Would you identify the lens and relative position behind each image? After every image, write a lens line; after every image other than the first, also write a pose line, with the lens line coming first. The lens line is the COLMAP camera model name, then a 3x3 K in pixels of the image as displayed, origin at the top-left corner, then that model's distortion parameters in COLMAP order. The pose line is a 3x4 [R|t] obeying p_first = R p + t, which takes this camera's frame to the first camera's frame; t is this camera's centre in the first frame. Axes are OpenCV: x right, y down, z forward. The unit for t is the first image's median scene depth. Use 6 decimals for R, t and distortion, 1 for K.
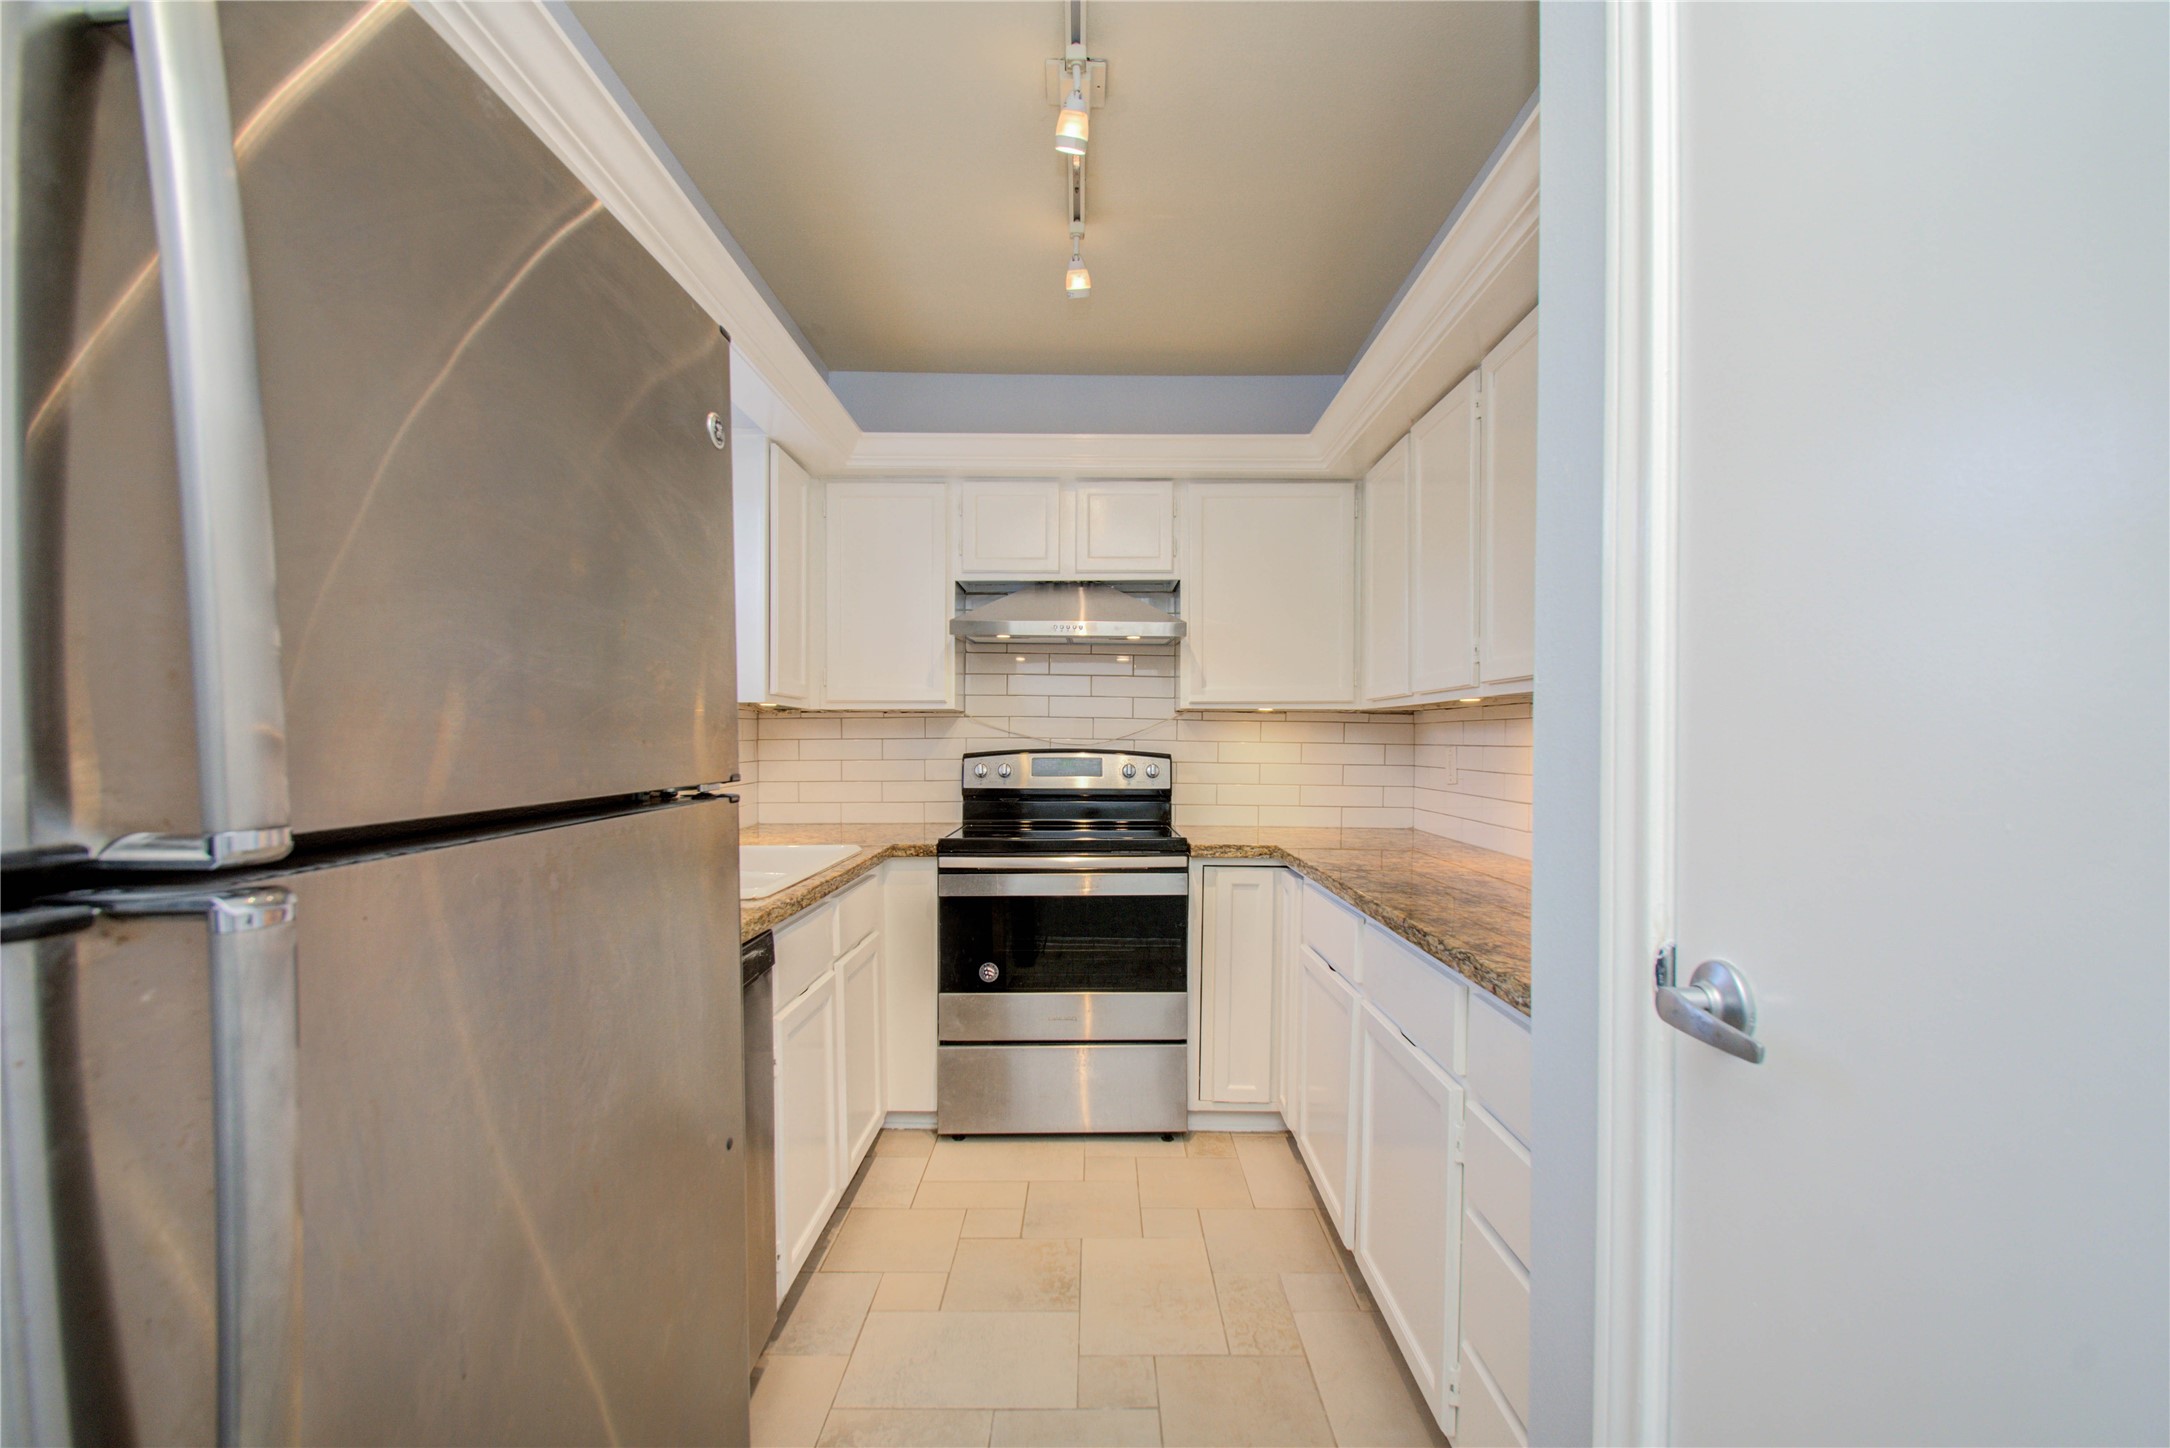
lens RADIAL K [[986.4, 0, 1090.1], [0, 986.4, 757.8], [0, 0, 1]] dist [0.017955, -0.020846]
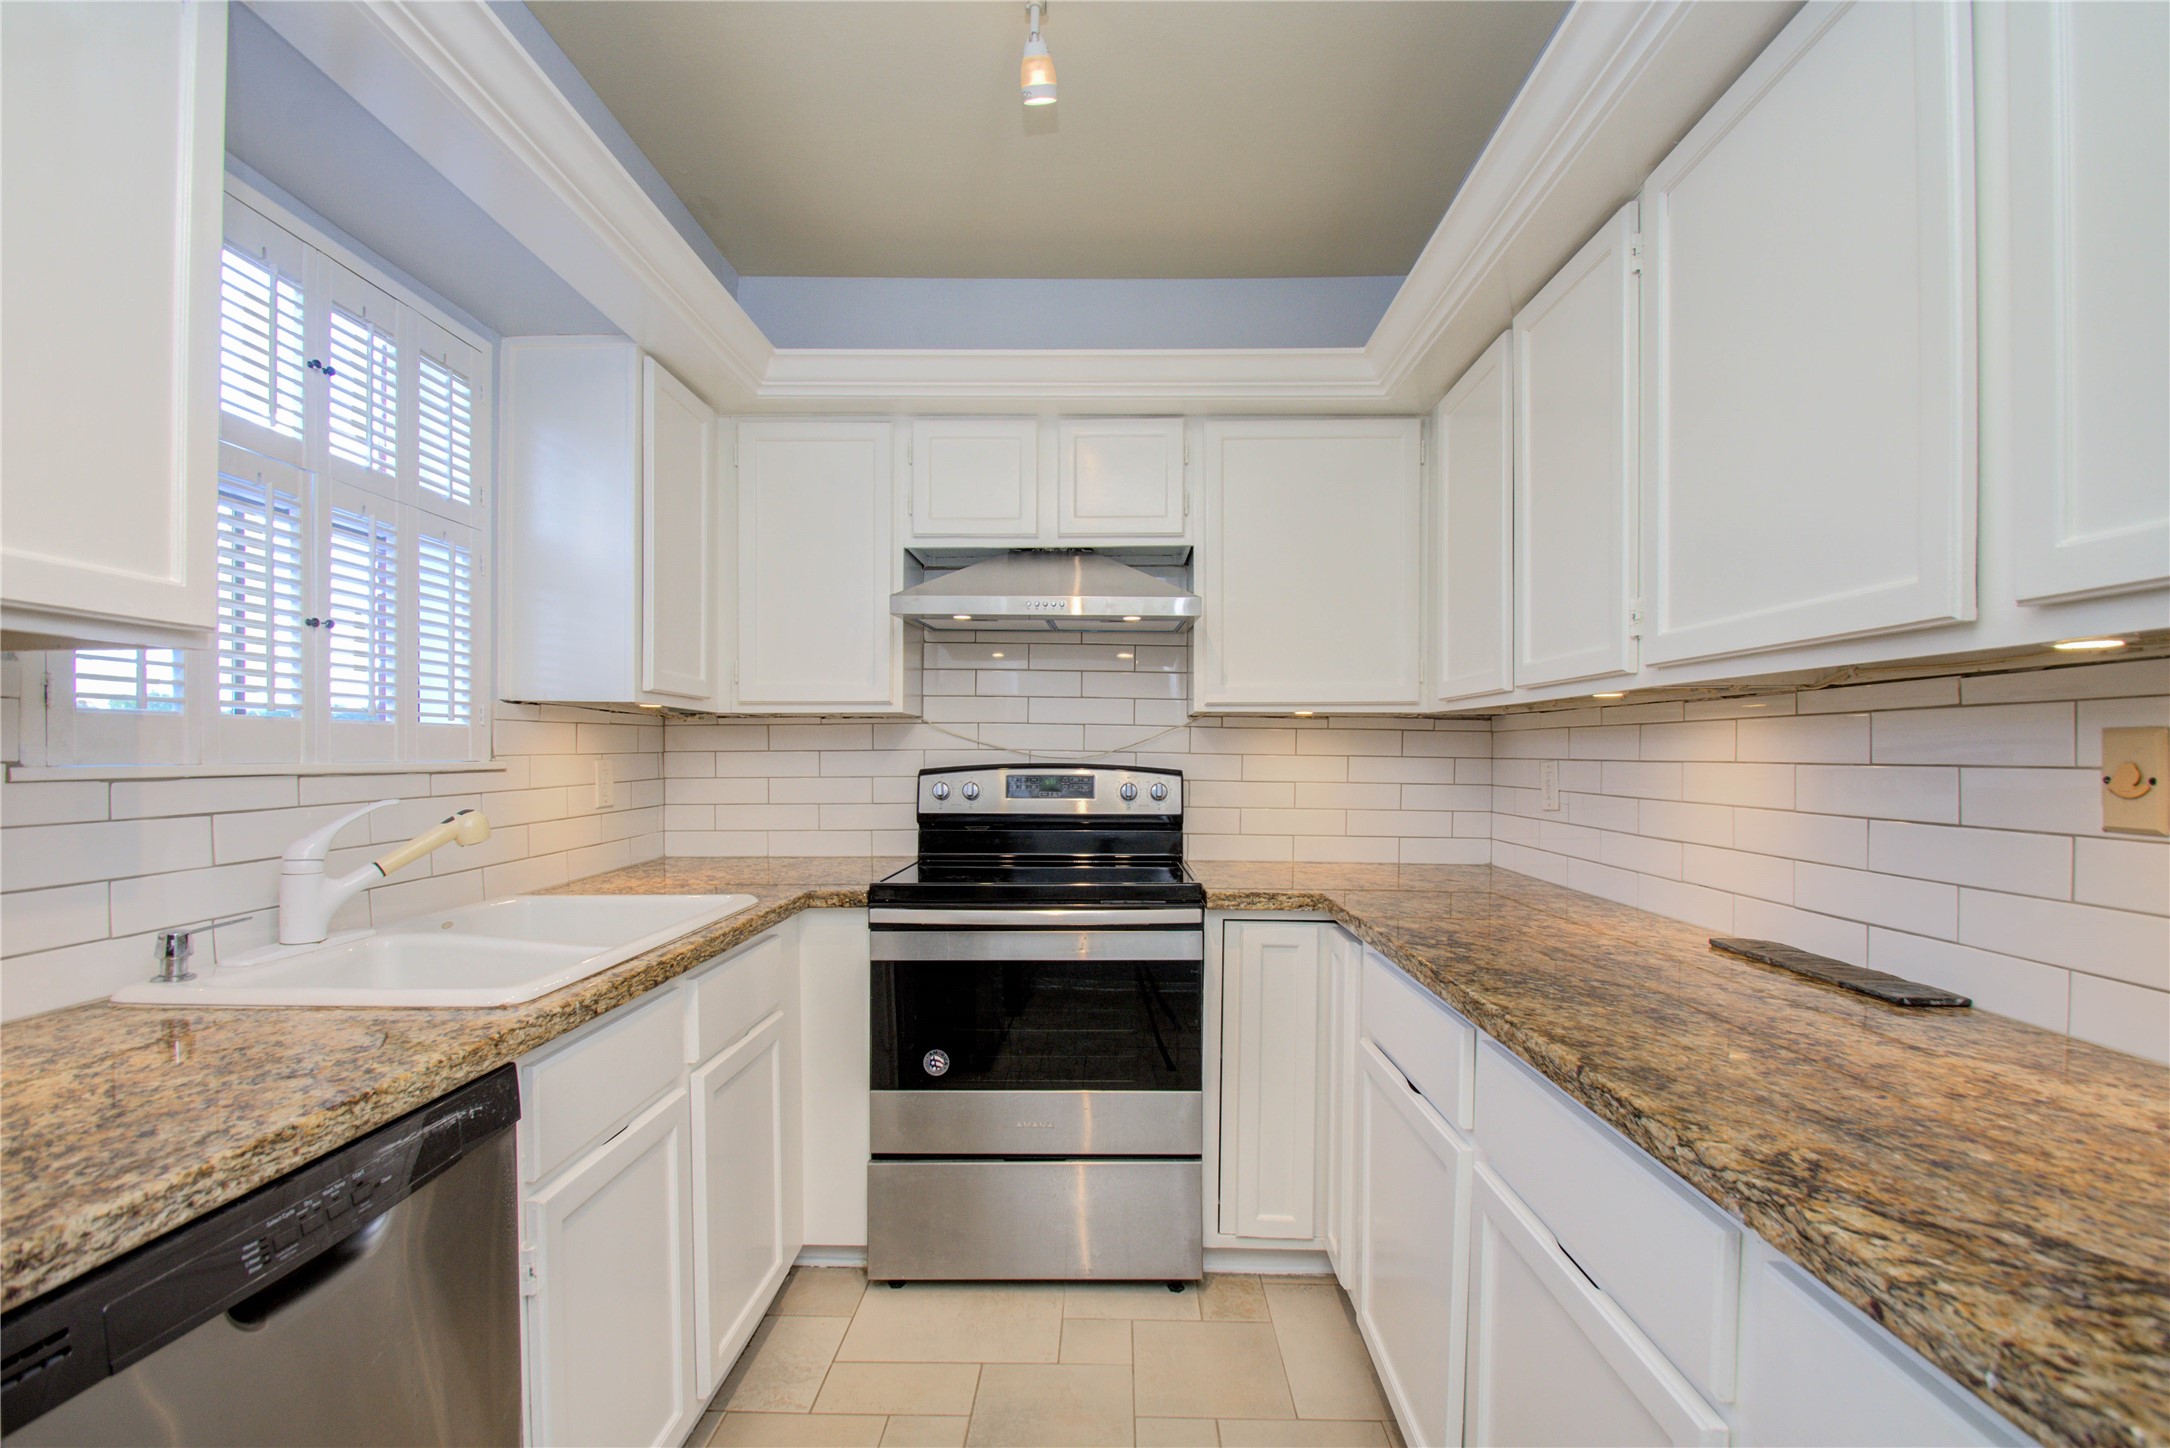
lens RADIAL K [[977.1, 0, 1091.3], [0, 977.1, 753.7], [0, 0, 1]] dist [0.019562, -0.020247]
pose [[0.999808, 0.000742, -0.019585, 0.028073], [-0.001069, 0.999861, -0.016665, -0.004405], [0.019570, 0.016683, 0.999669, 0.248373]]
